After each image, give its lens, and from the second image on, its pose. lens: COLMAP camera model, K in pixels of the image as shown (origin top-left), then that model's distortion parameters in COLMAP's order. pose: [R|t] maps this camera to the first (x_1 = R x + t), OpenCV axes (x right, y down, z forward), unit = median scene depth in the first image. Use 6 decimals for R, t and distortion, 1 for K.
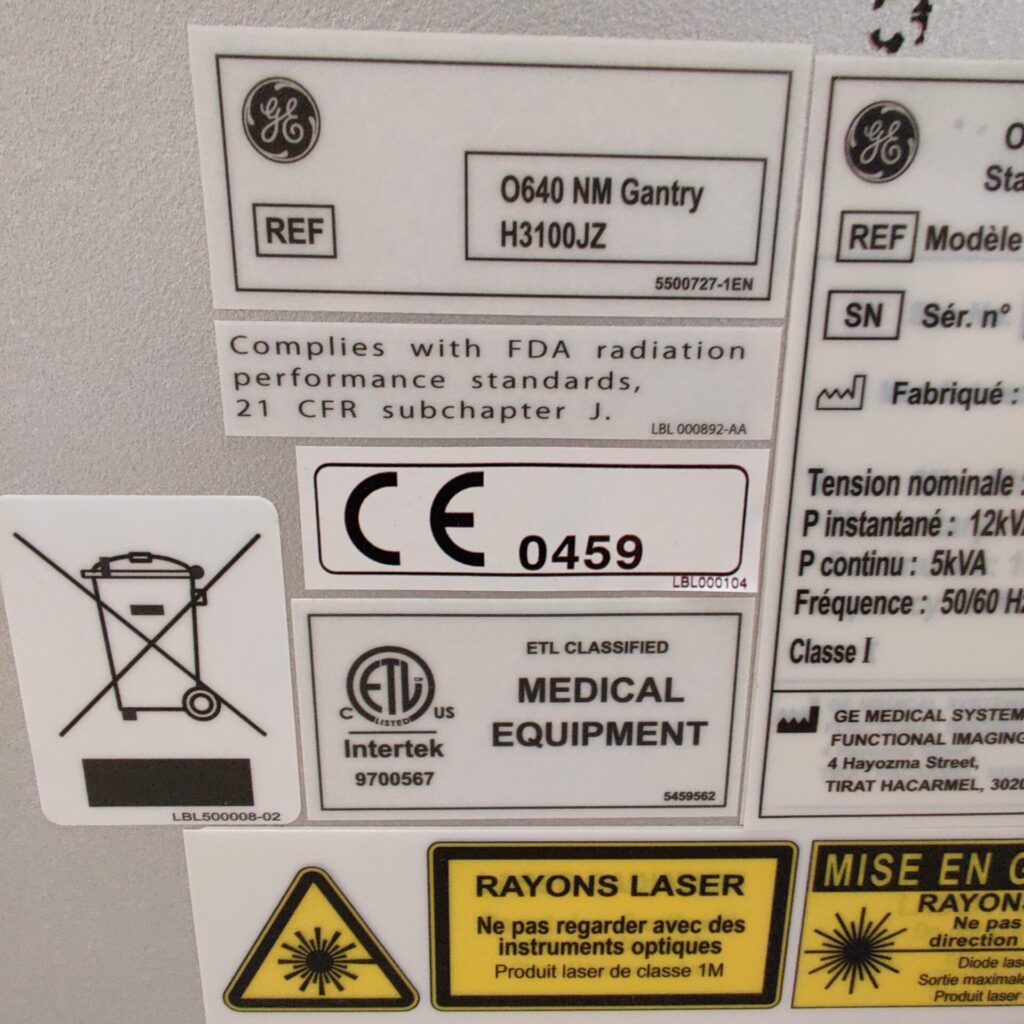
lens RADIAL K [[645.3, 0, 517.7], [0, 645.3, 537.7], [0, 0, 1]] dist [0.022796, -0.010156]
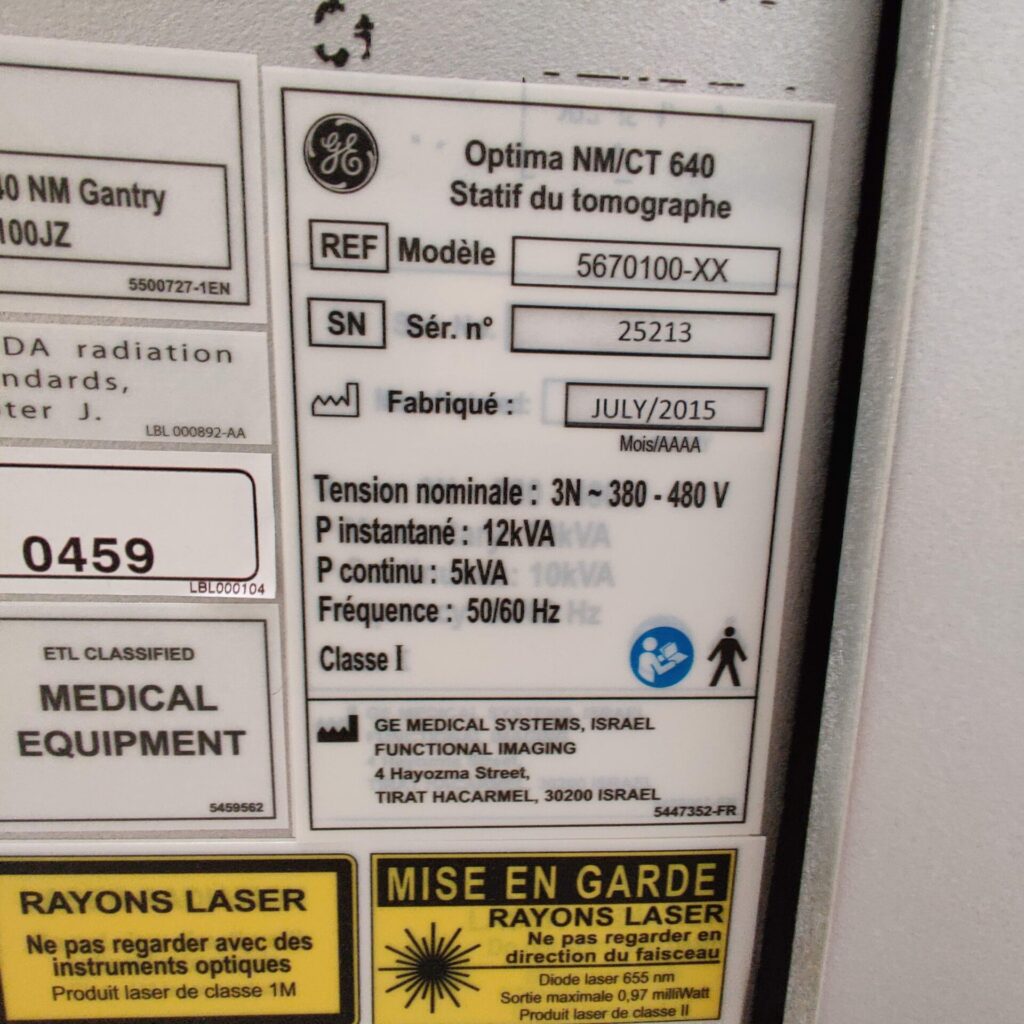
lens RADIAL K [[645.3, 0, 517.7], [0, 645.3, 537.7], [0, 0, 1]] dist [0.022796, -0.010156]
pose [[0.999562, 0.016170, 0.024779, 0.698355], [-0.015423, 0.999430, -0.030039, 0.015159], [-0.025250, 0.029644, 0.999242, -0.001828]]
